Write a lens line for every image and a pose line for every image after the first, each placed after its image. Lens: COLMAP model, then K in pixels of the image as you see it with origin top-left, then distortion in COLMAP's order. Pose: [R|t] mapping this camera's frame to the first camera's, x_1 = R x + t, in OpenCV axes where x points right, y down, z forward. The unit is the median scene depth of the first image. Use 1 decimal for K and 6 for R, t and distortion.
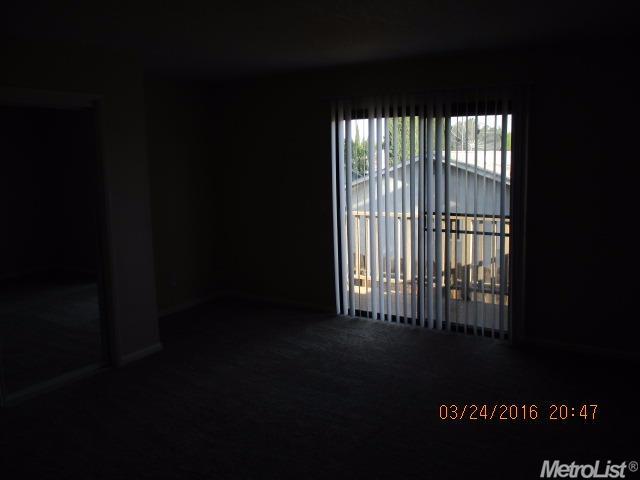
lens RADIAL K [[554.9, 0, 320.0], [0, 554.9, 240.0], [0, 0, 1]] dist [-0.001582, -0.000032]
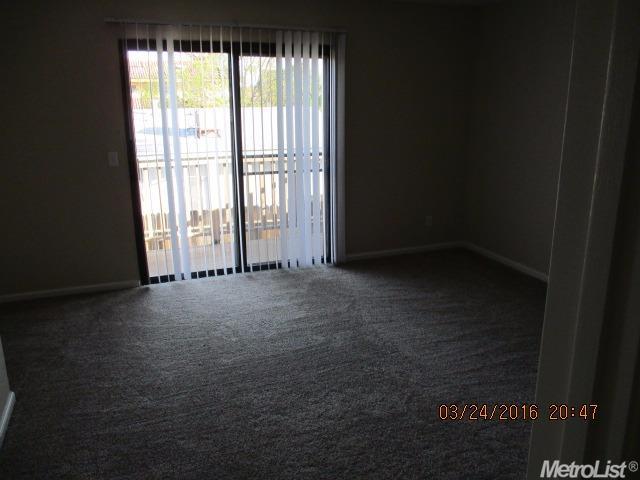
lens RADIAL K [[553.7, 0, 320.0], [0, 553.7, 240.0], [0, 0, 1]] dist [-0.010383, -0.005880]
pose [[0.605786, -0.190647, 0.772449, -0.472914], [0.113847, 0.981647, 0.152996, -0.037096], [-0.787440, -0.004741, 0.616373, 0.283257]]
